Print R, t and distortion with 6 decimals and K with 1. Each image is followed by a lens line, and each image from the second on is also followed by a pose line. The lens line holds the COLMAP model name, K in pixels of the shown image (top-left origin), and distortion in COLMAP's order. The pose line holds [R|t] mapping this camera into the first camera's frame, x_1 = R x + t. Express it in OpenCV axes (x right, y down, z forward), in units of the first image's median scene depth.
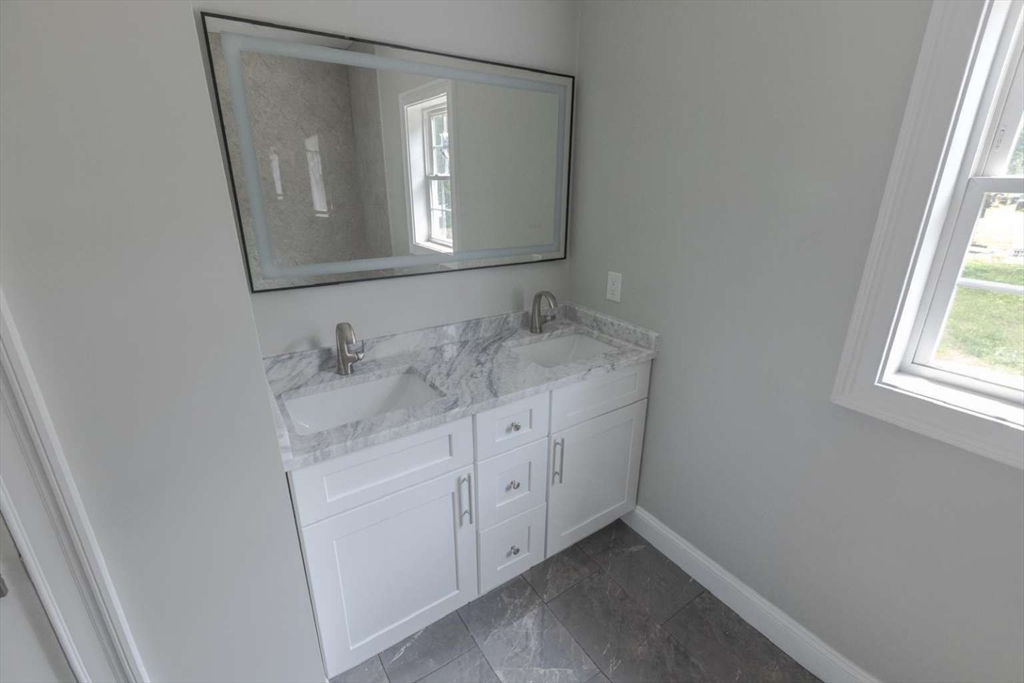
lens RADIAL K [[452.8, 0, 517.0], [0, 452.8, 339.9], [0, 0, 1]] dist [-0.000621, 0.000621]
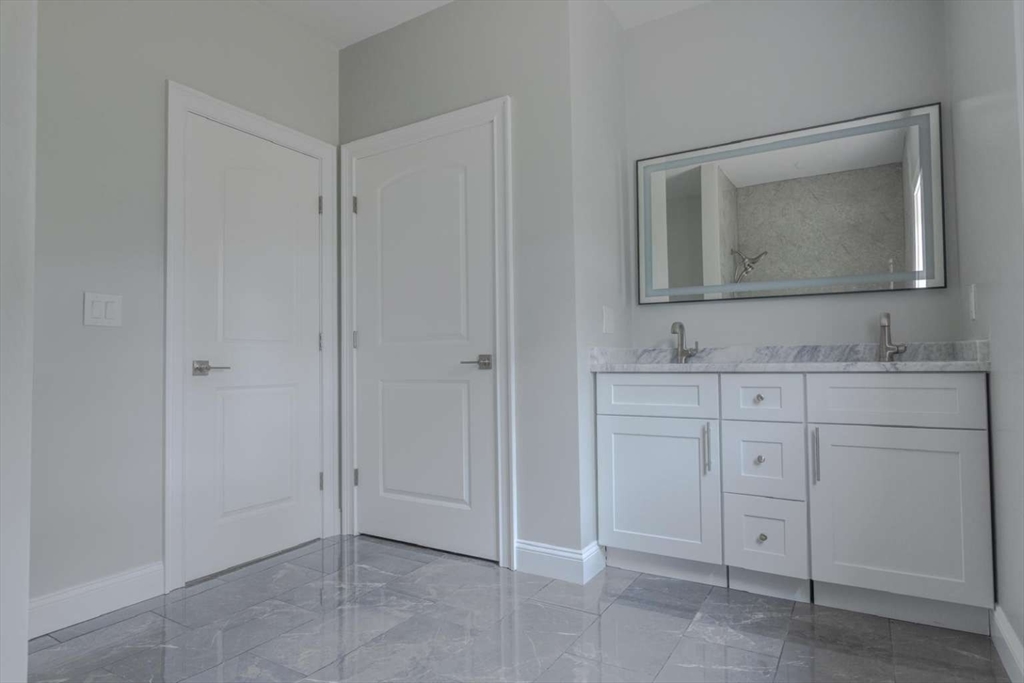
lens RADIAL K [[525.1, 0, 512.0], [0, 525.1, 341.5], [0, 0, 1]] dist [-0.002711, -0.000822]
pose [[0.421949, -0.016948, -0.906461, 0.782878], [-0.289953, 0.944791, -0.152635, 0.369643], [0.859003, 0.327235, 0.393740, -0.087603]]
